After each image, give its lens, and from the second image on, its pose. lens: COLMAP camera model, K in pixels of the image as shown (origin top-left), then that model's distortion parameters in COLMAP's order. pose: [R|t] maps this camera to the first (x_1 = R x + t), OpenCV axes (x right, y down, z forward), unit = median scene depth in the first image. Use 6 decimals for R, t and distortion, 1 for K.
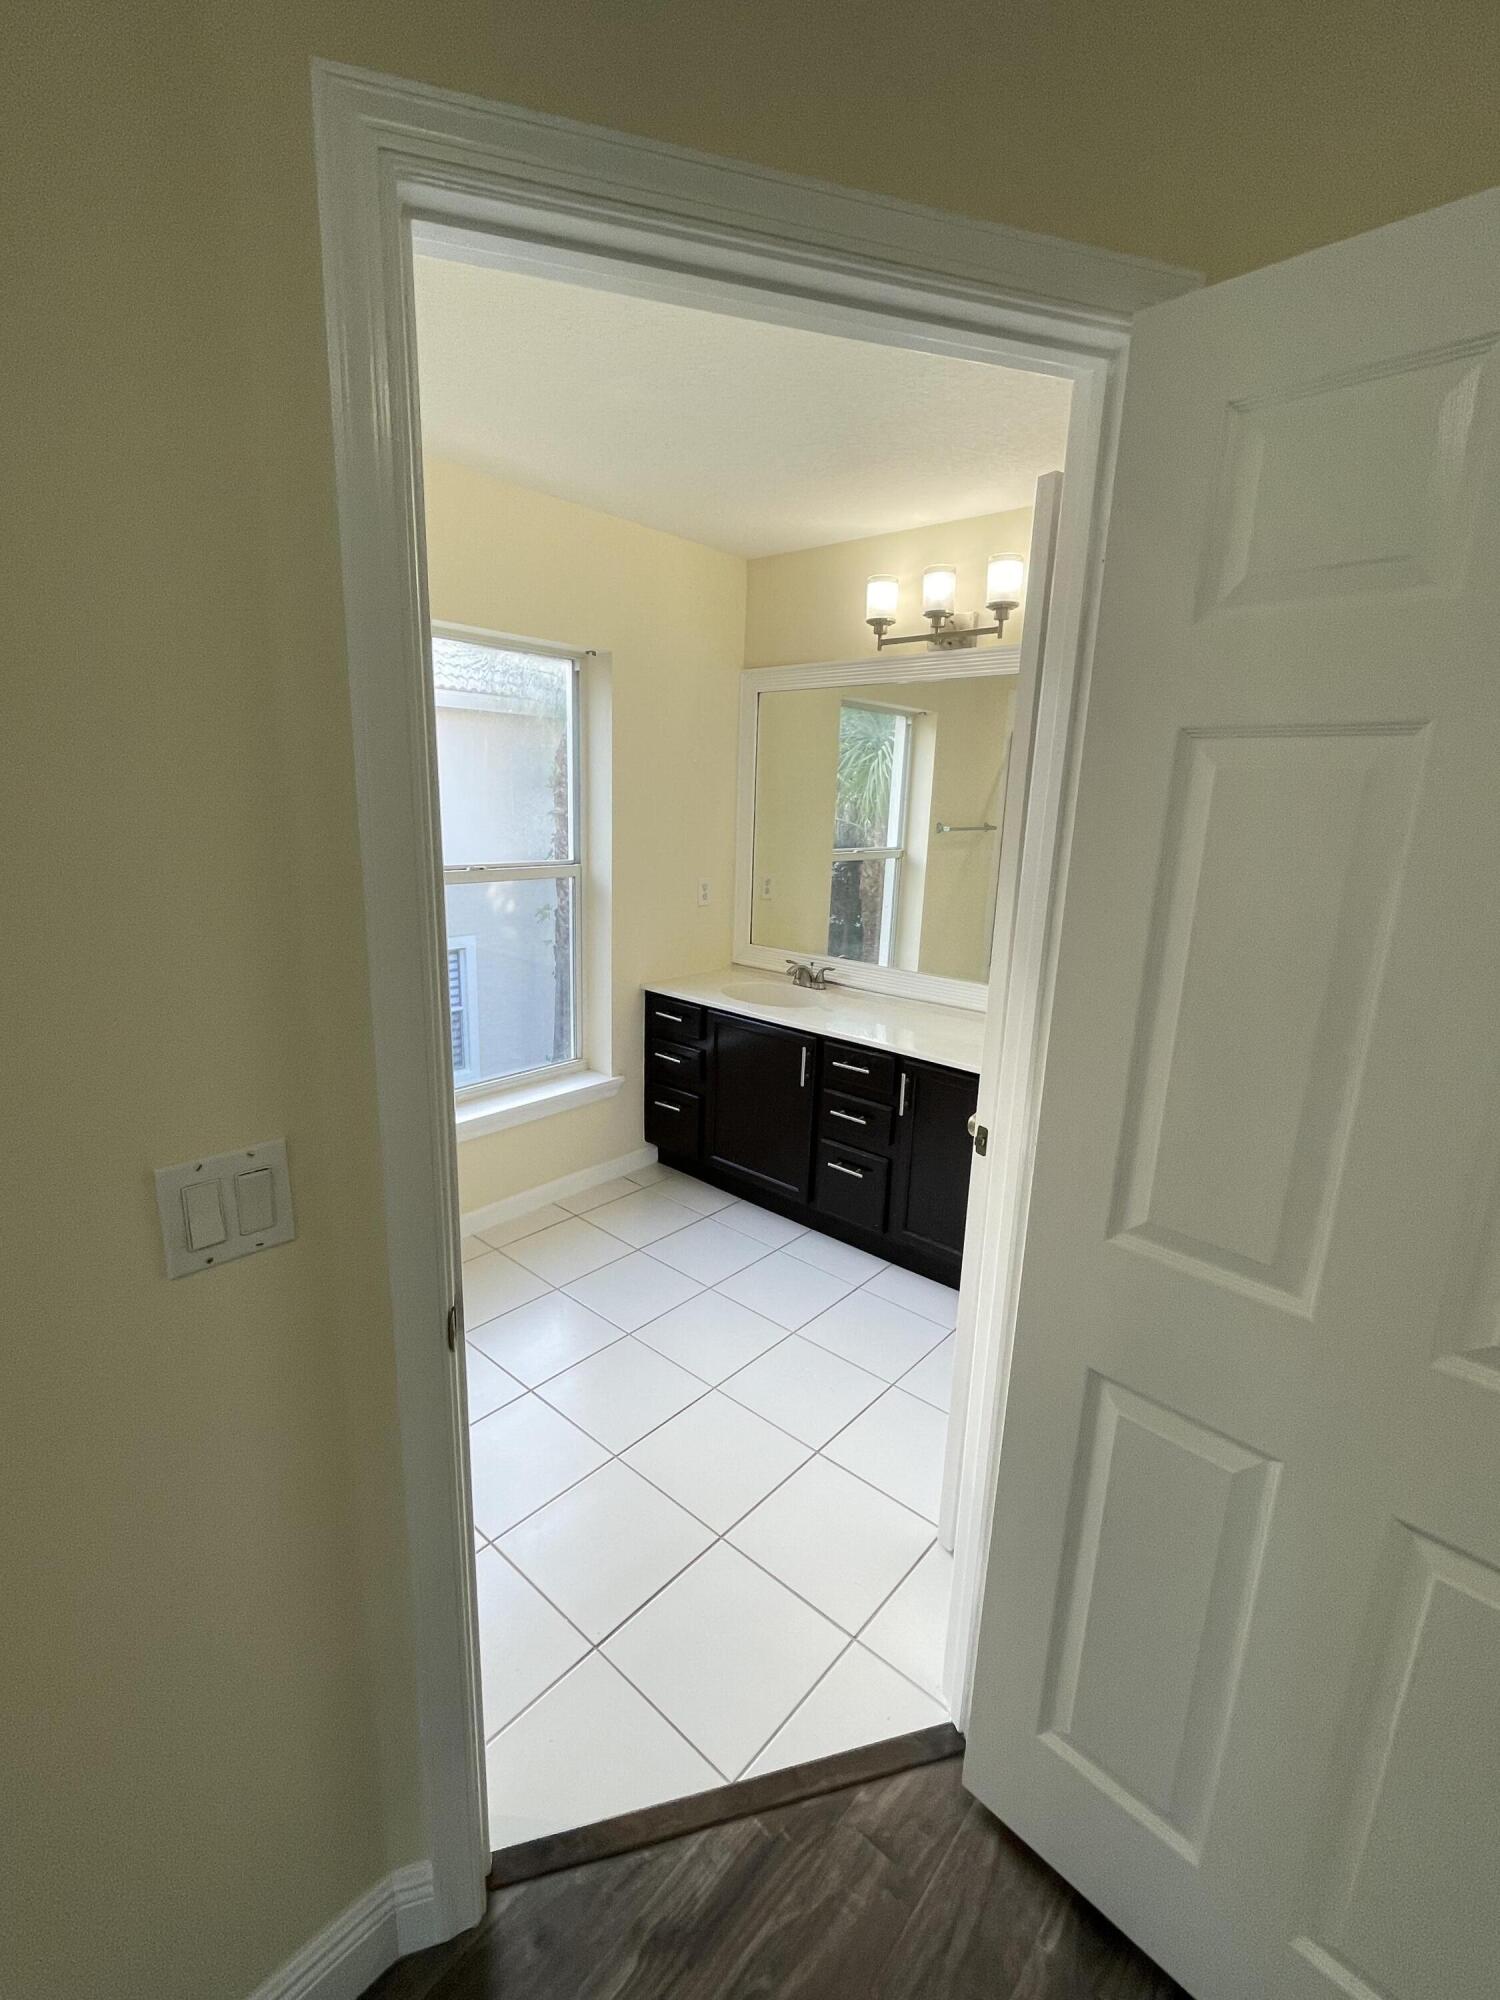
lens RADIAL K [[878.5, 0, 736.0], [0, 878.5, 997.7], [0, 0, 1]] dist [0.000303, -0.000833]
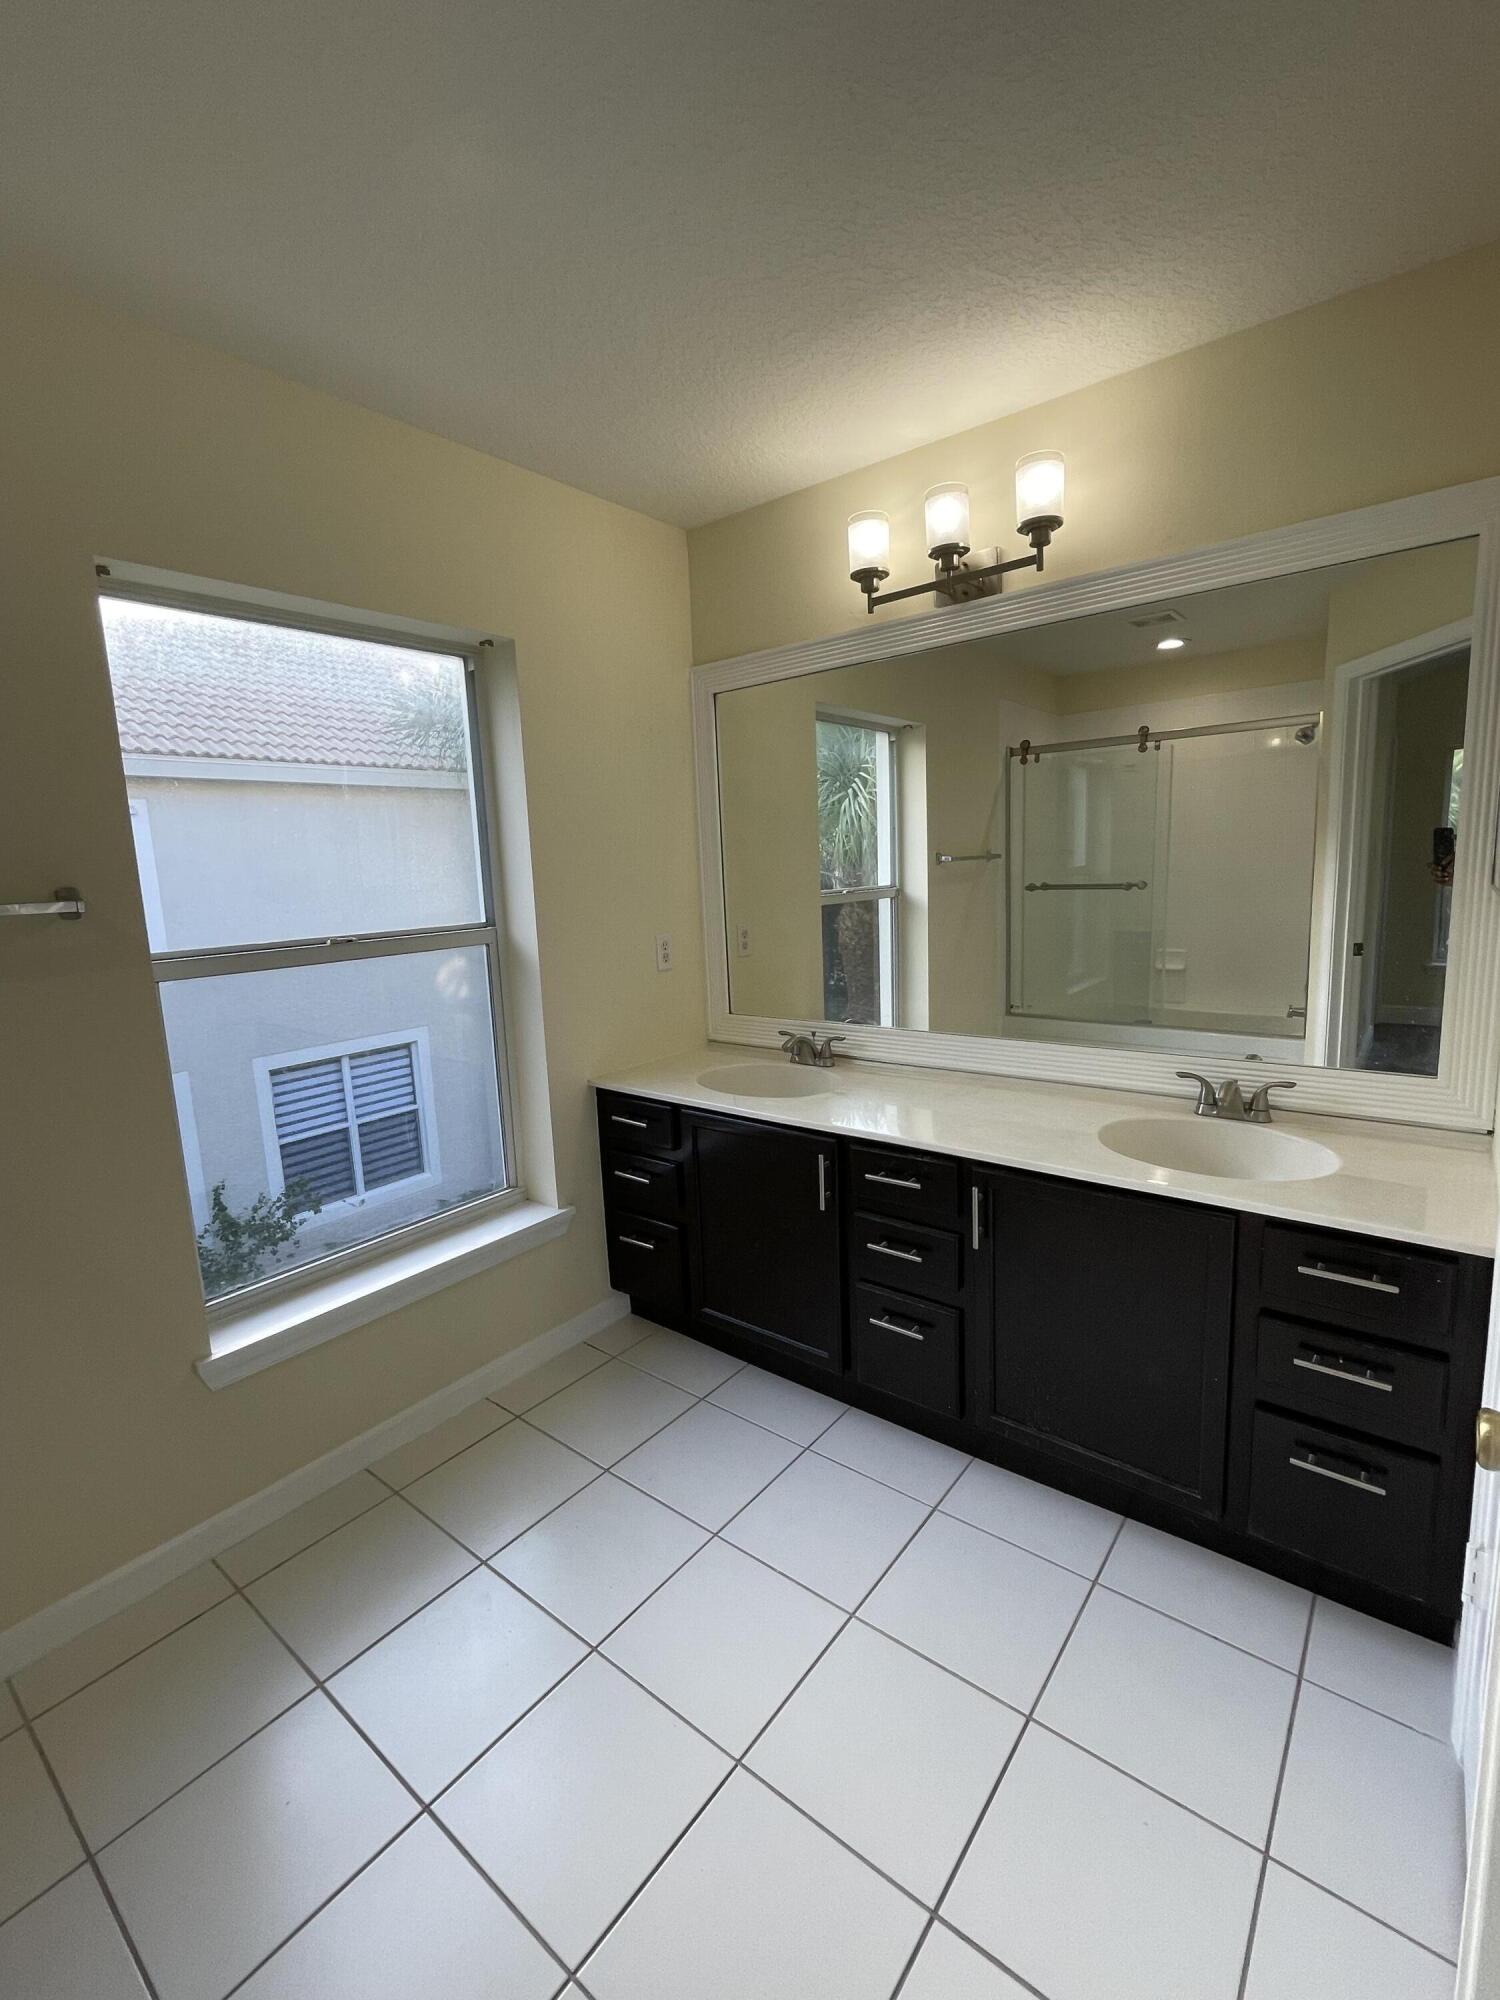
lens RADIAL K [[878.5, 0, 739.2], [0, 878.5, 1001.8], [0, 0, 1]] dist [0.000303, -0.000833]
pose [[0.996073, -0.080854, 0.036077, -0.002637], [0.083209, 0.994113, -0.069390, -0.019359], [-0.030254, 0.072120, 0.996937, 0.251564]]
